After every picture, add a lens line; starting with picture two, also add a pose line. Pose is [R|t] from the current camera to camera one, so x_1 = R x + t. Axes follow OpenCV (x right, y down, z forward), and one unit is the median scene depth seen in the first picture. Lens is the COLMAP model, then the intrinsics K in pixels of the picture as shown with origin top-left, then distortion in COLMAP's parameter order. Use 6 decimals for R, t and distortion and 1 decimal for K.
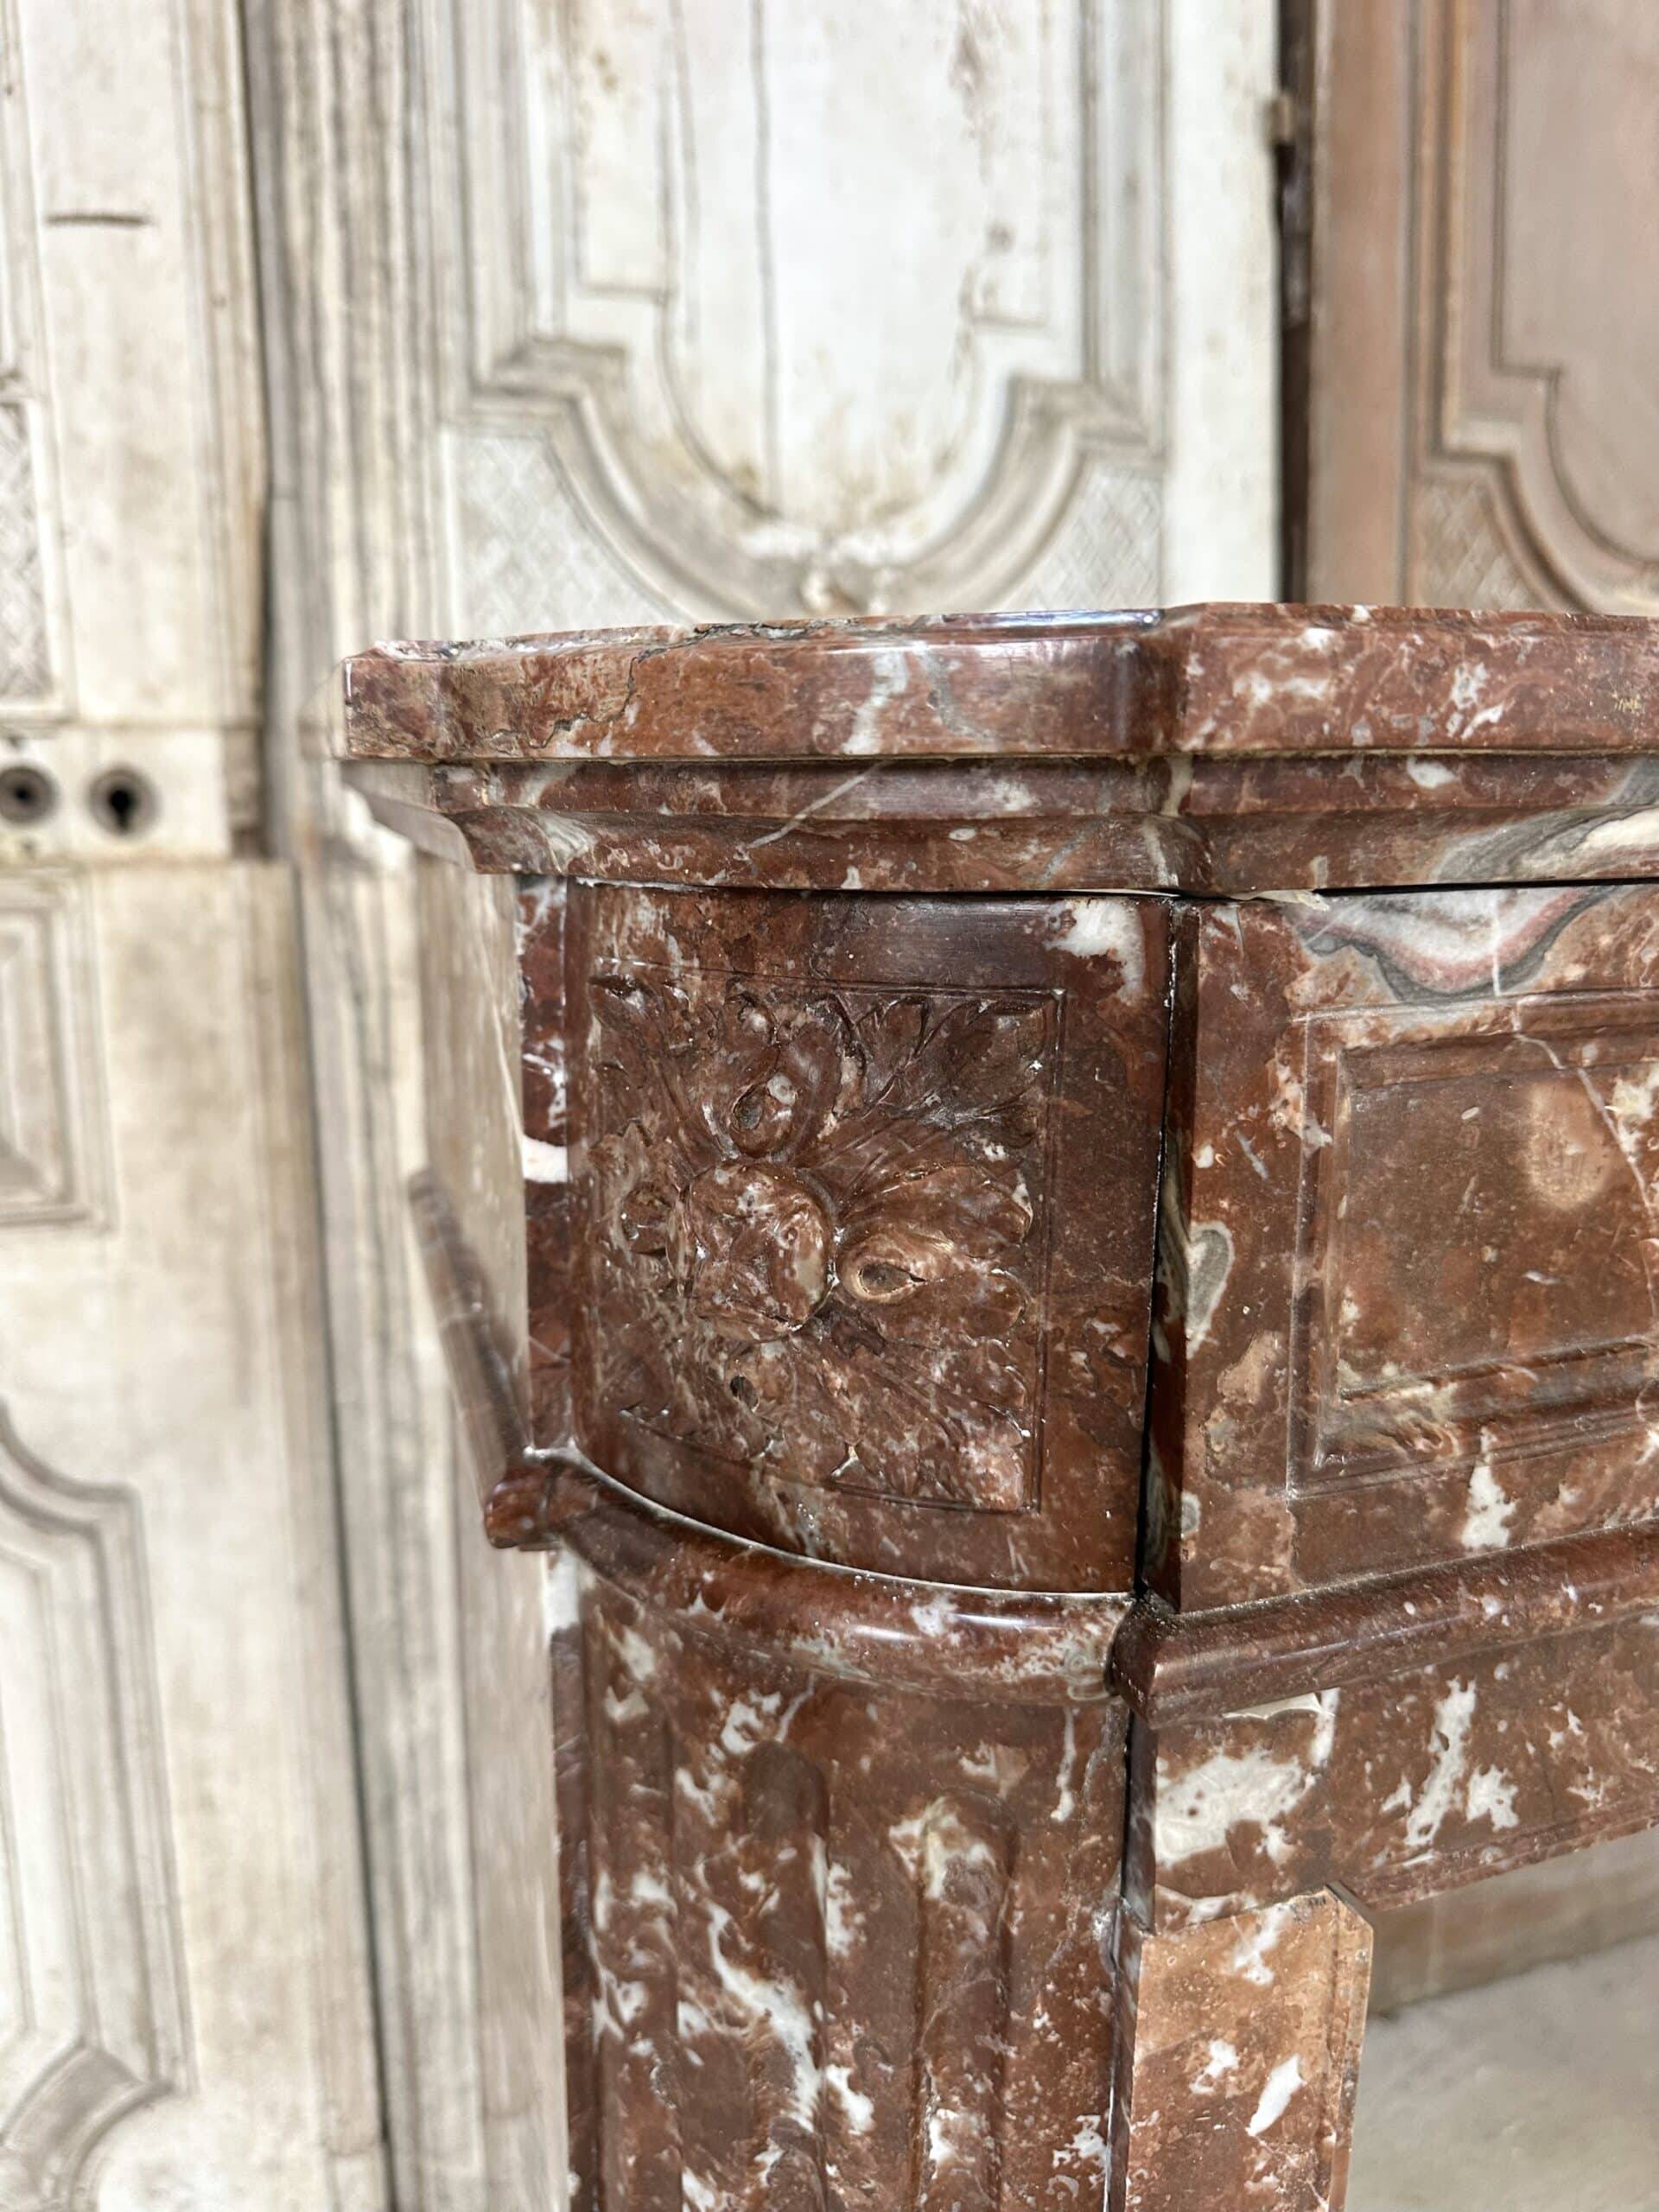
lens RADIAL K [[1592.0, 0, 779.8], [0, 1592.0, 1089.4], [0, 0, 1]] dist [0.005763, -0.026075]
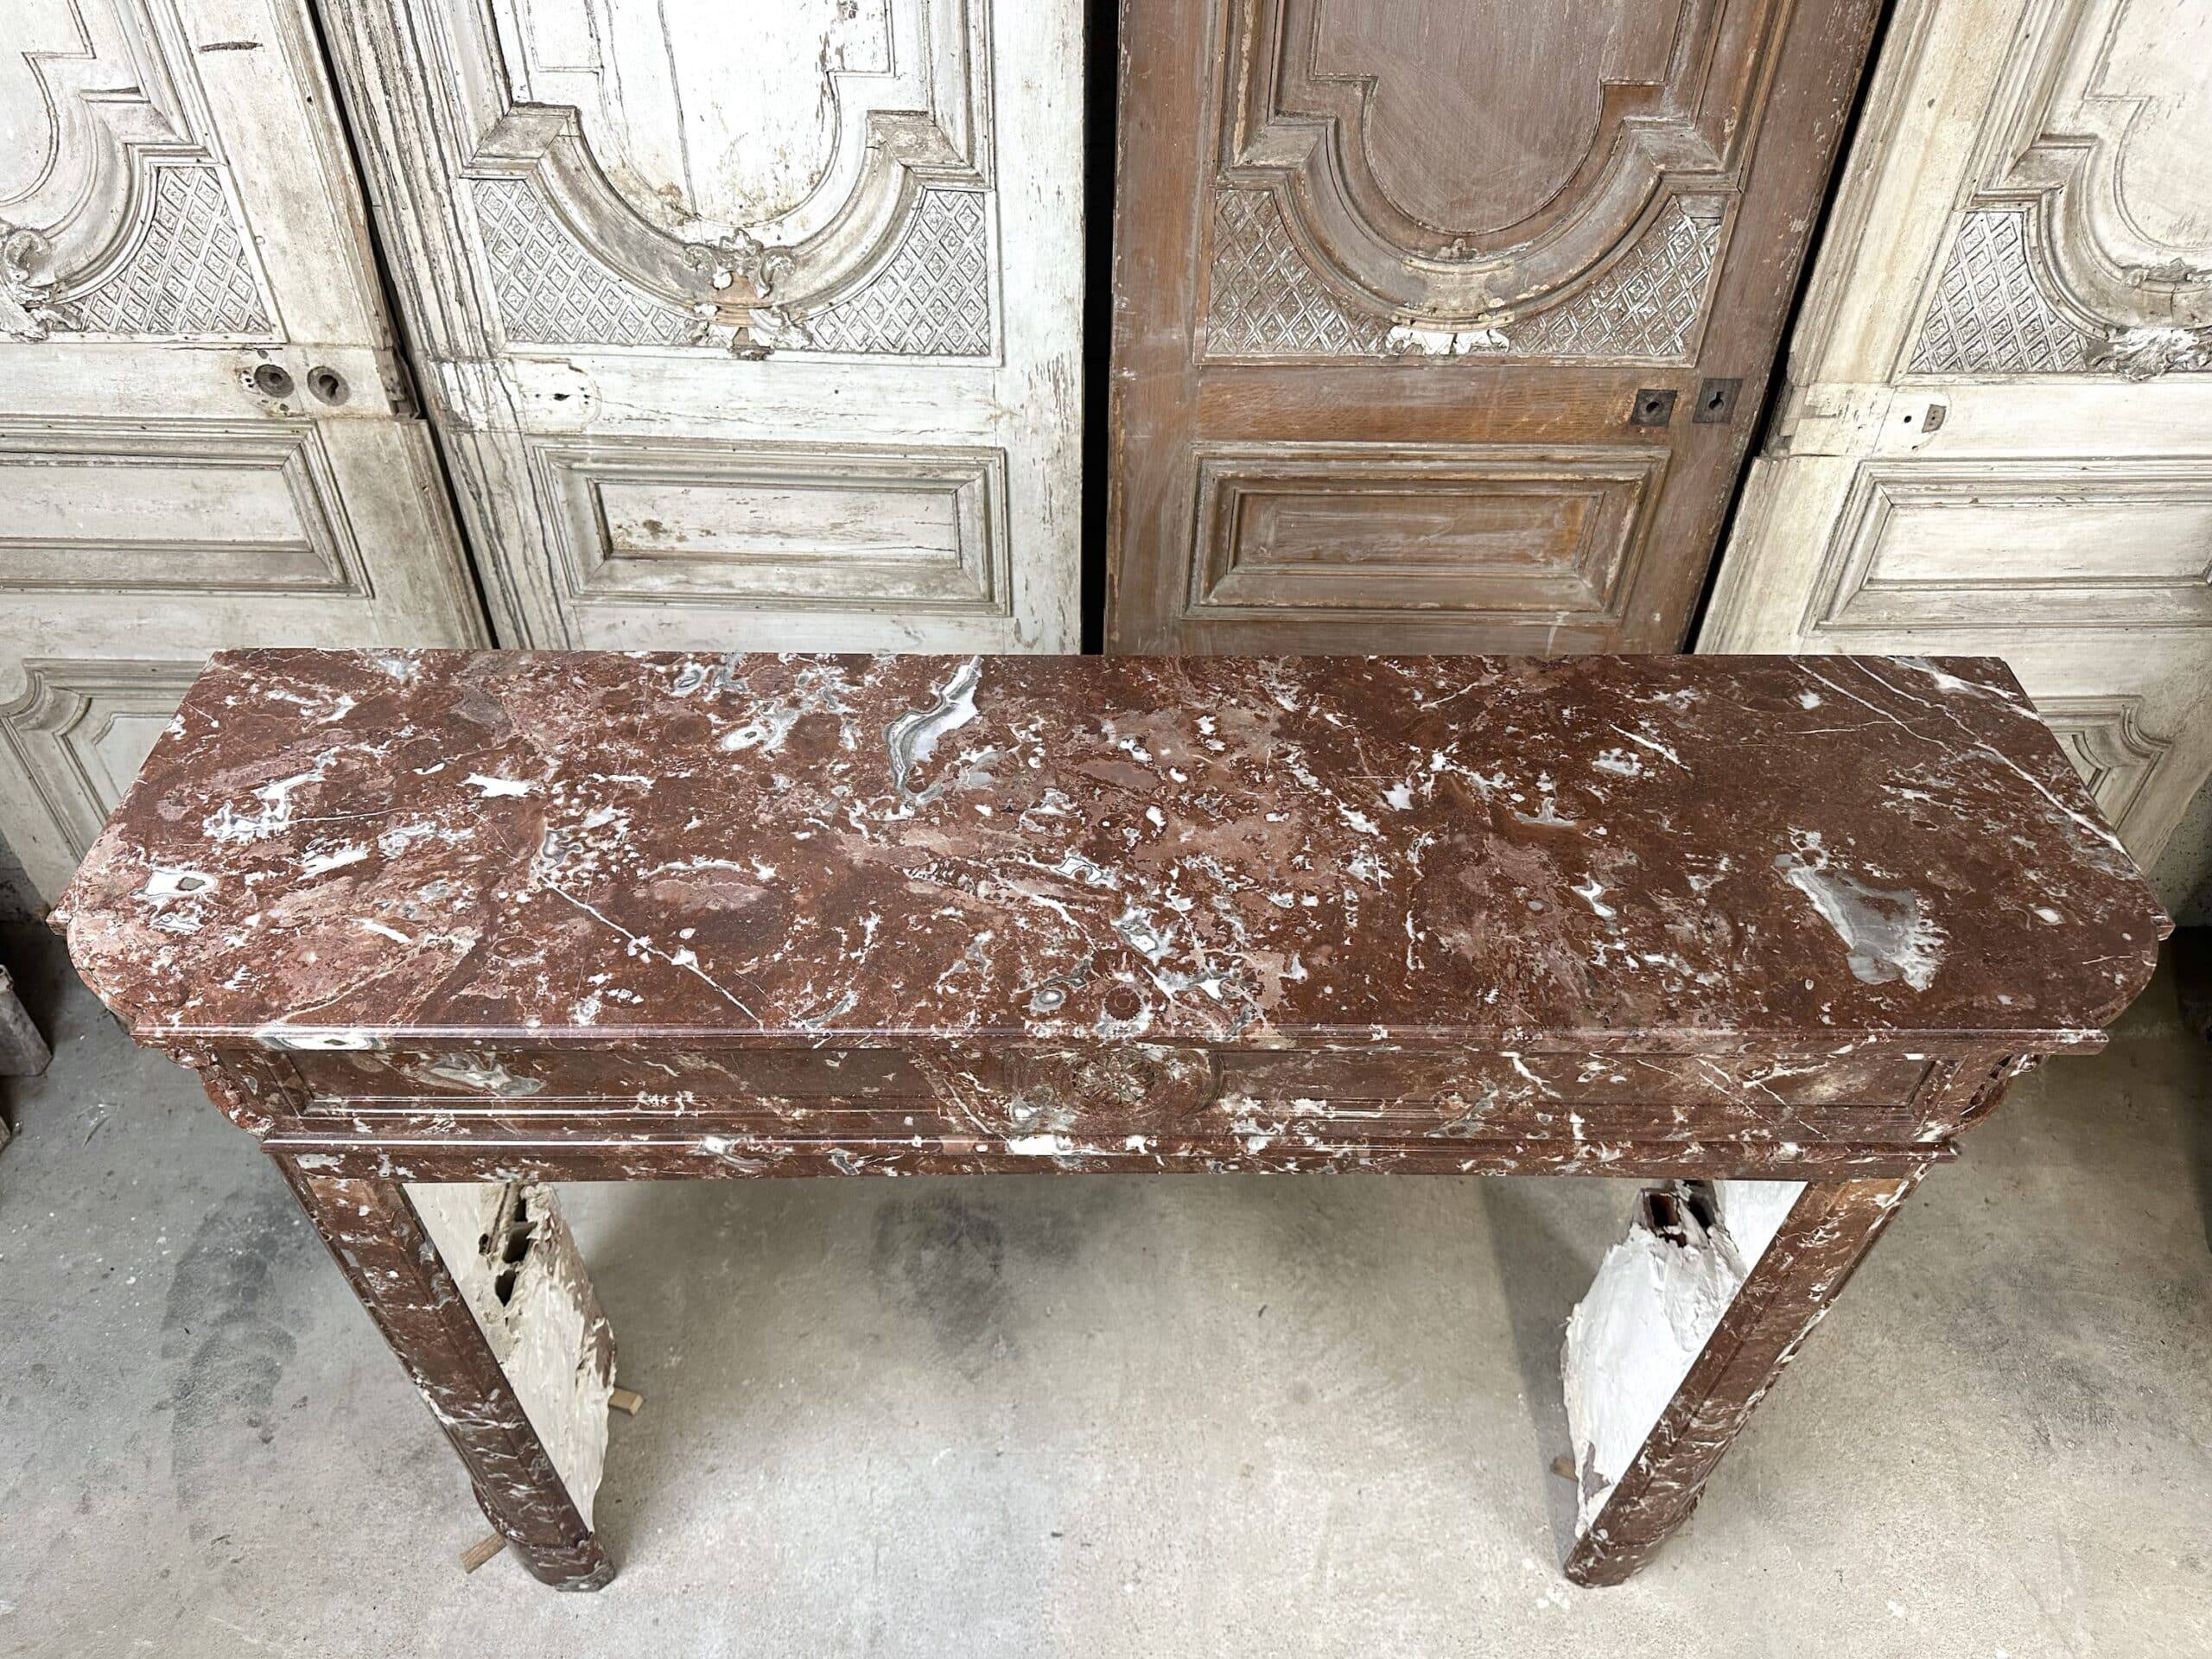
lens RADIAL K [[1554.1, 0, 1096.5], [0, 1554.1, 826.8], [0, 0, 1]] dist [0.040314, -0.065253]
pose [[0.948903, 0.233994, -0.211733, 0.852413], [-0.080072, 0.827529, 0.555683, -0.793472], [0.305241, -0.510335, 0.803981, -0.357824]]
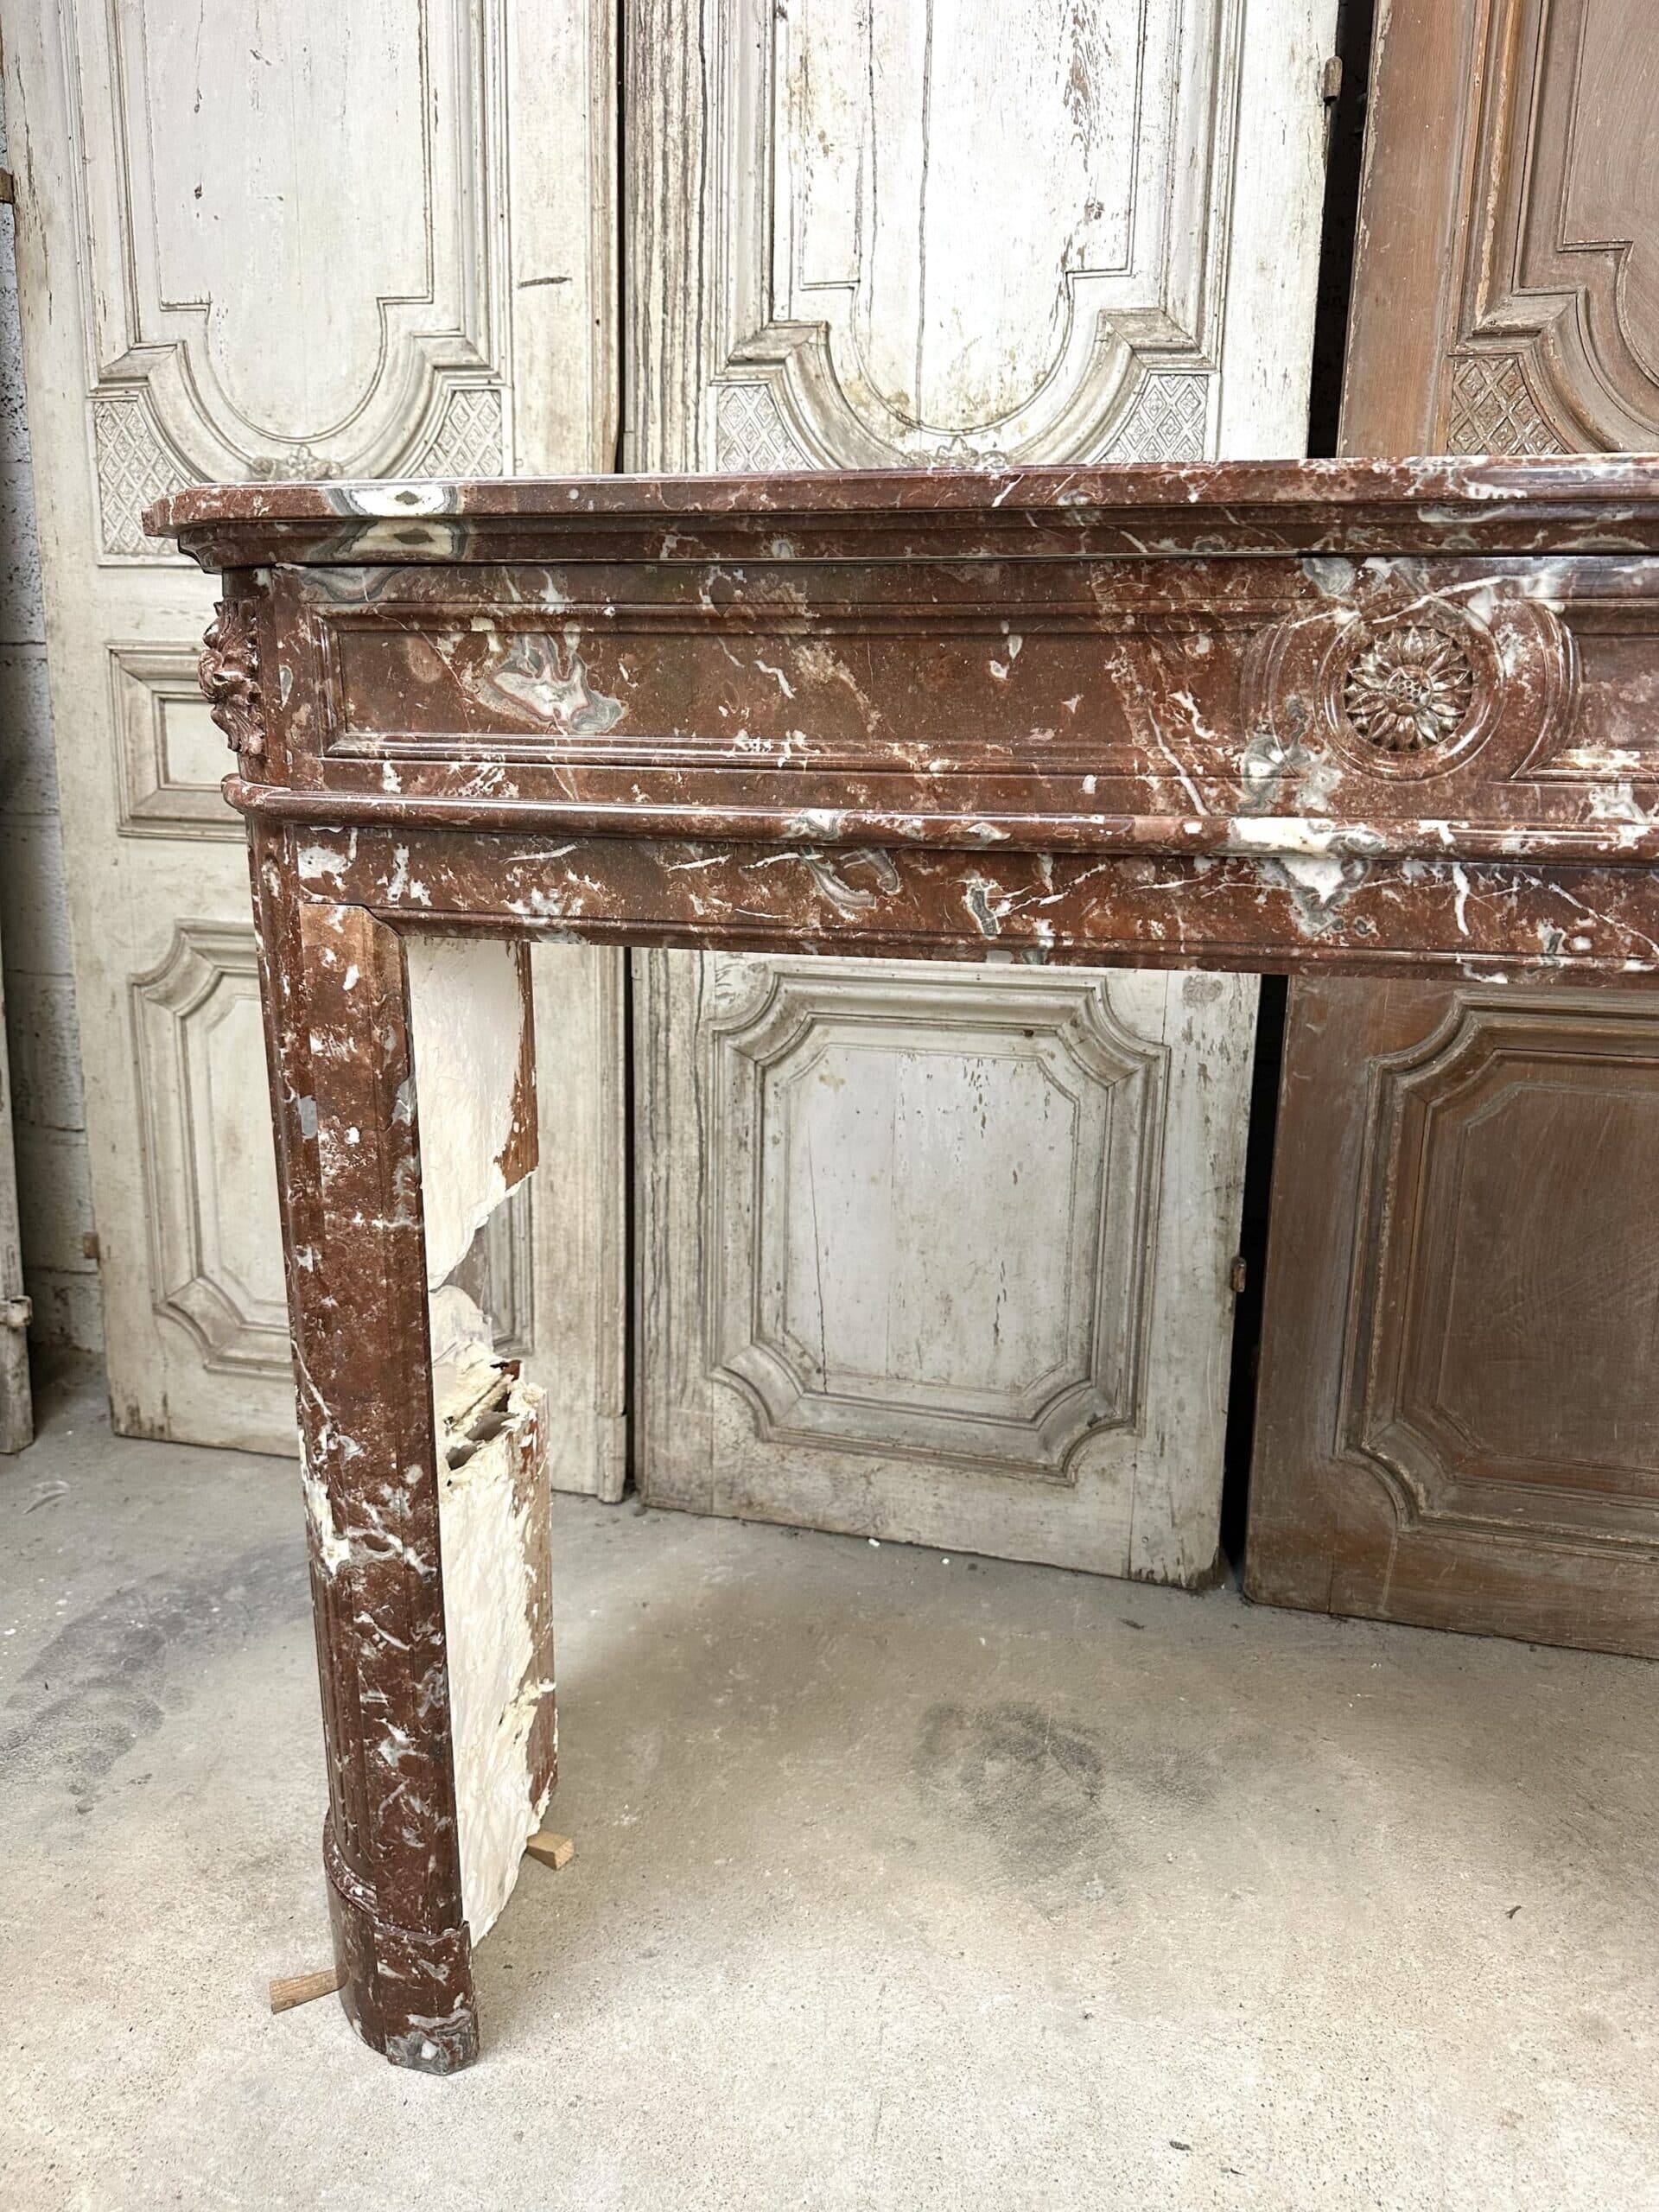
lens RADIAL K [[1554.1, 0, 842.6], [0, 1554.1, 1096.6], [0, 0, 1]] dist [0.040314, -0.065253]
pose [[0.850367, 0.151719, -0.503842, 0.850903], [-0.117797, 0.988117, 0.098732, 0.142892], [0.512835, -0.024608, 0.858135, -0.354162]]
